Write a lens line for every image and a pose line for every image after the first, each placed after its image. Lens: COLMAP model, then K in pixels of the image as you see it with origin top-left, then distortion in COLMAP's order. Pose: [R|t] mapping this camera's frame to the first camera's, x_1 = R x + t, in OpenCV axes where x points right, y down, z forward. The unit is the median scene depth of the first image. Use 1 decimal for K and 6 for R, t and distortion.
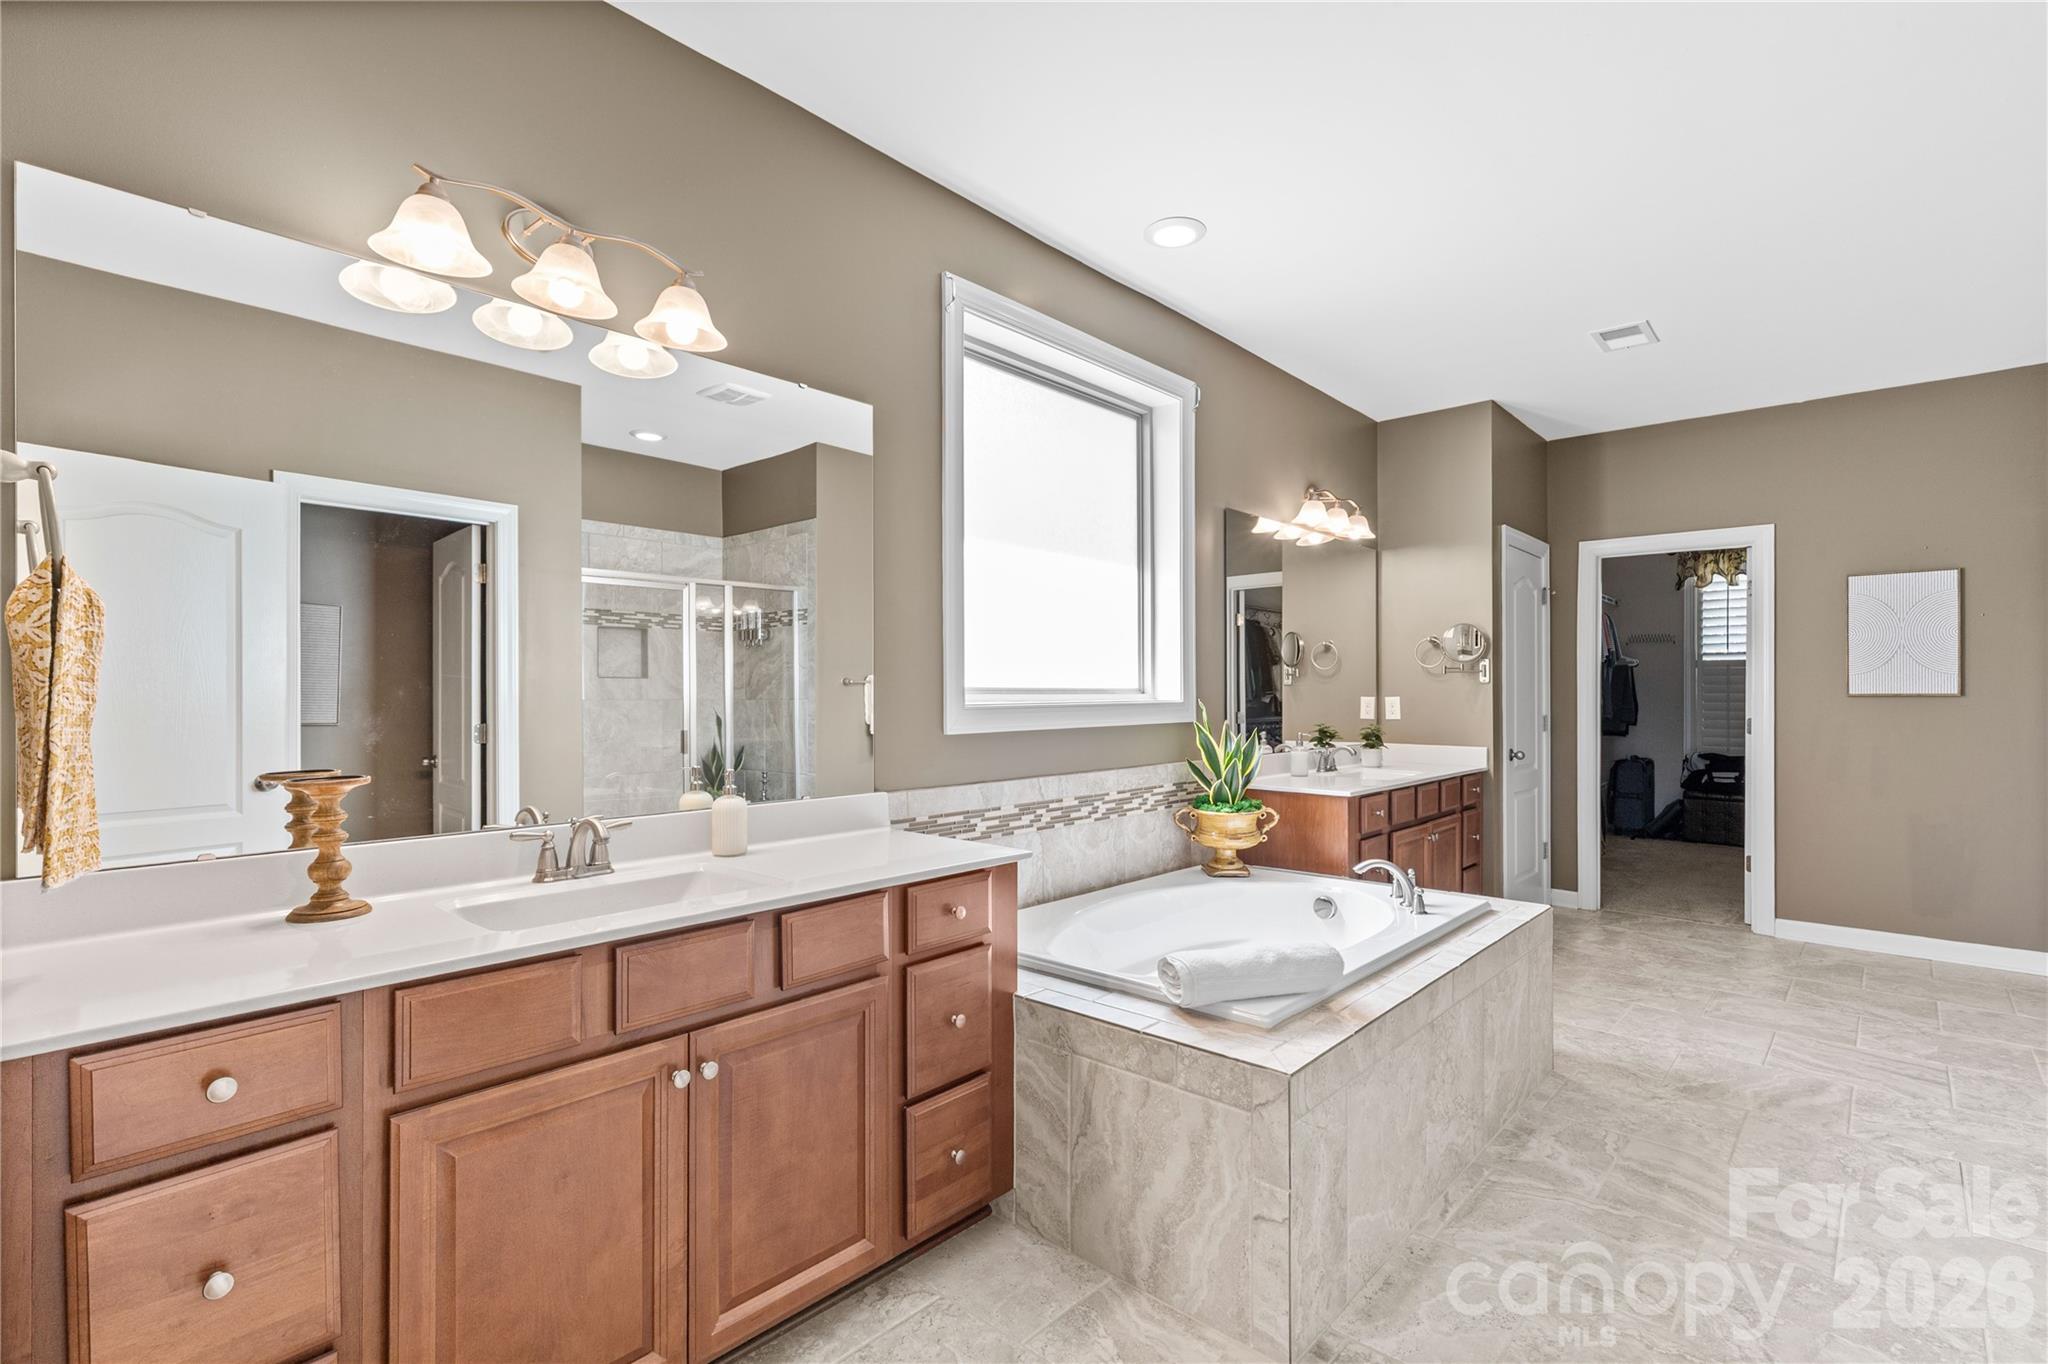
lens RADIAL K [[924.5, 0, 1031.8], [0, 924.5, 692.1], [0, 0, 1]] dist [0.005415, -0.001247]
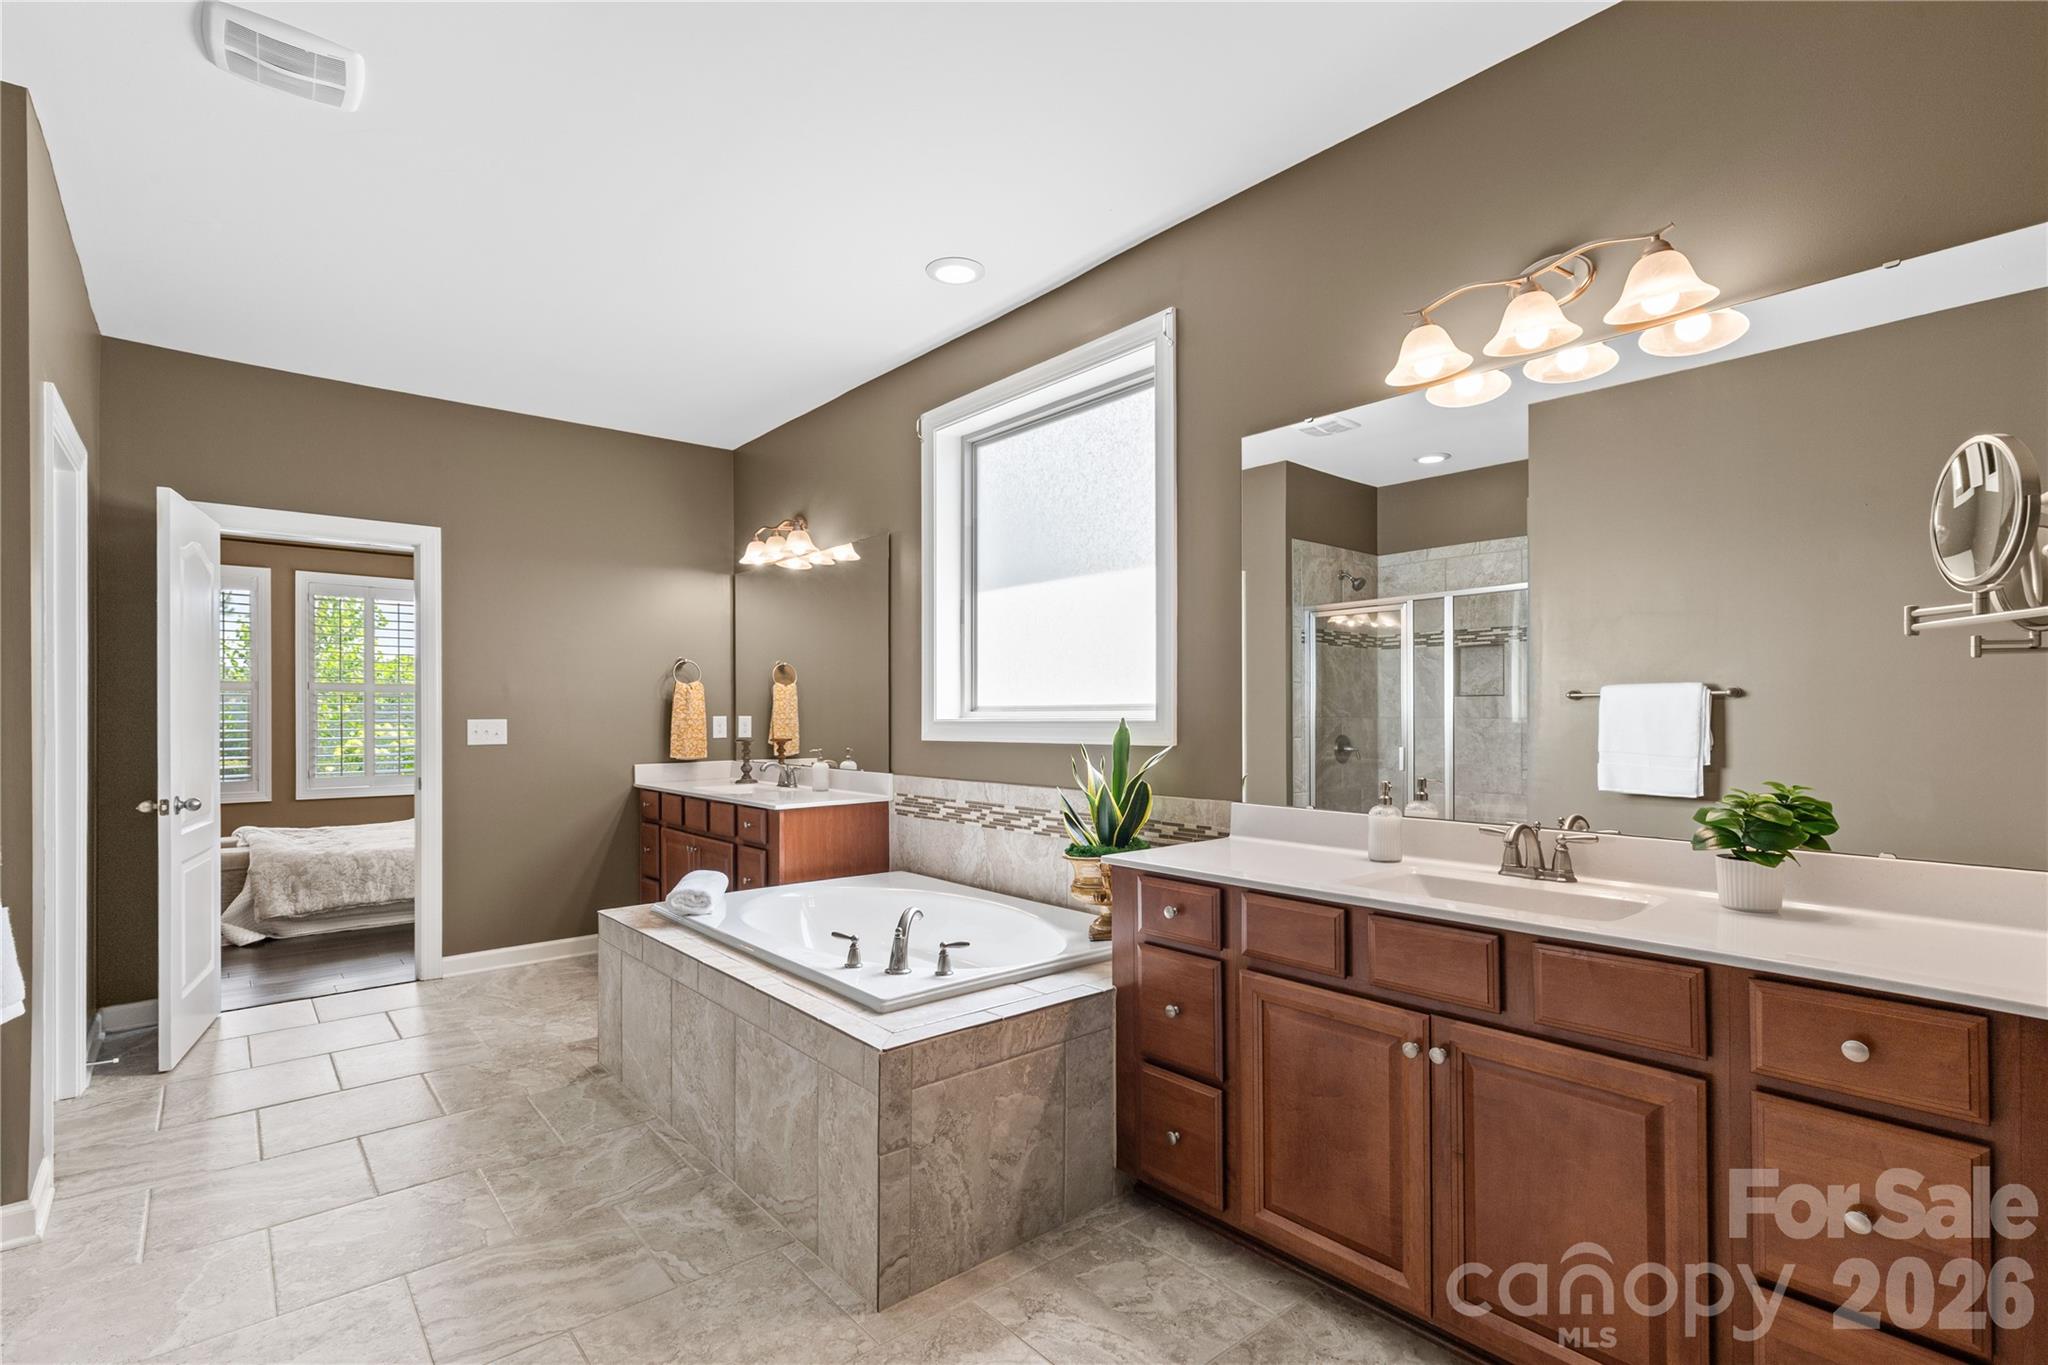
lens RADIAL K [[924.5, 0, 989.2], [0, 924.5, 709.0], [0, 0, 1]] dist [0.005415, -0.001247]
pose [[-0.127620, -0.005673, -0.991807, 1.027483], [0.003456, 0.999975, -0.006164, 0.005648], [0.991817, -0.004214, -0.127597, 1.011968]]
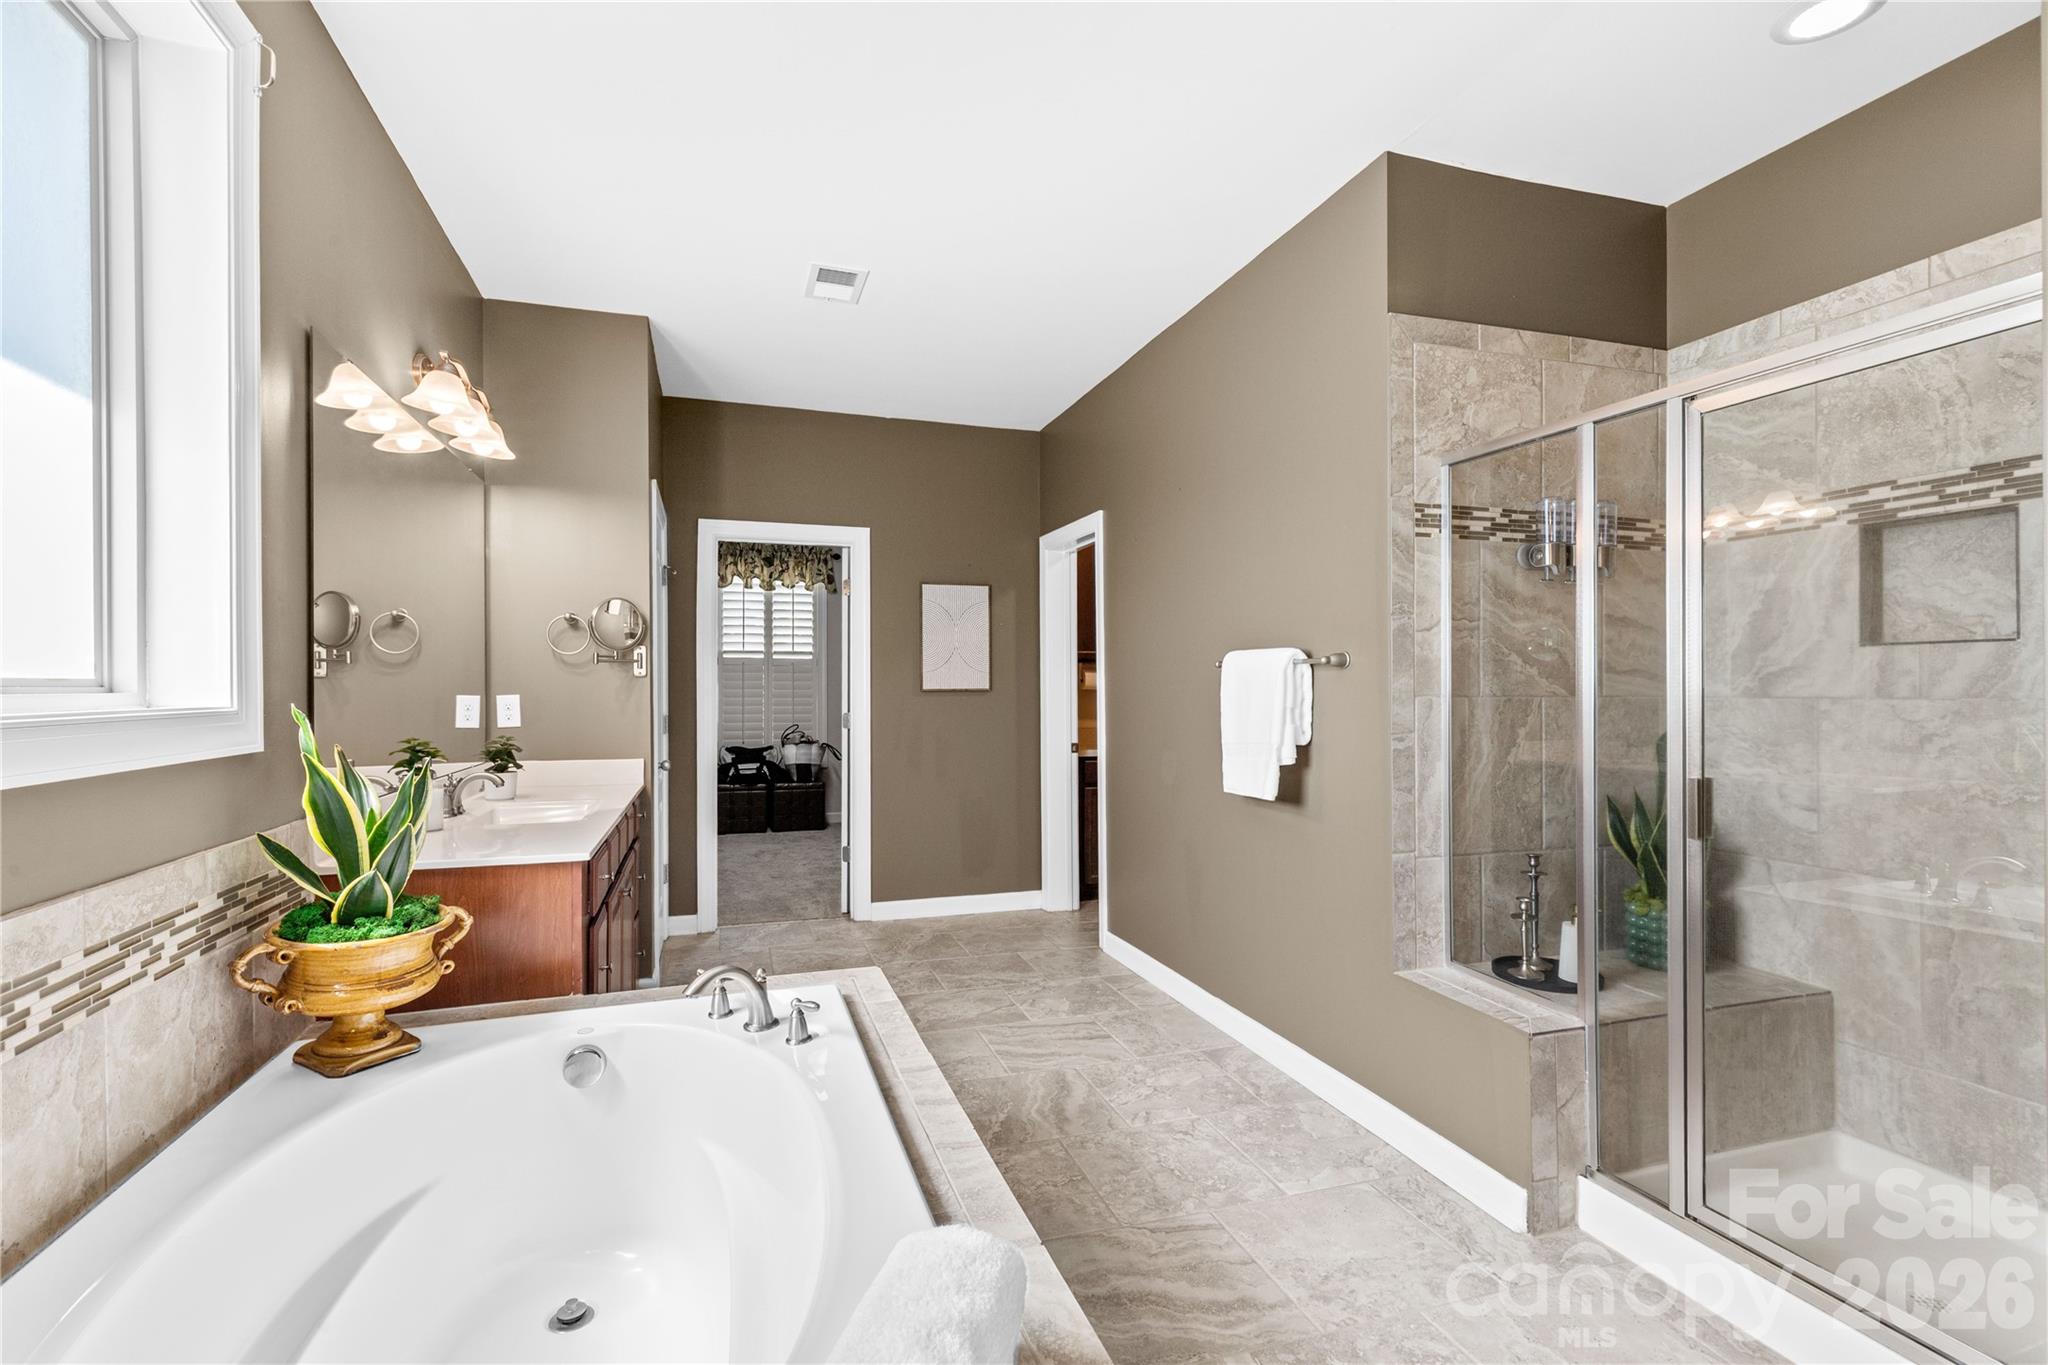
lens RADIAL K [[924.5, 0, 991.1], [0, 924.5, 685.9], [0, 0, 1]] dist [0.005415, -0.001247]
pose [[0.503709, 0.000954, 0.863873, -0.047422], [0.001242, 0.999998, -0.001828, -0.000193], [-0.863872, 0.001994, 0.503707, 0.468143]]
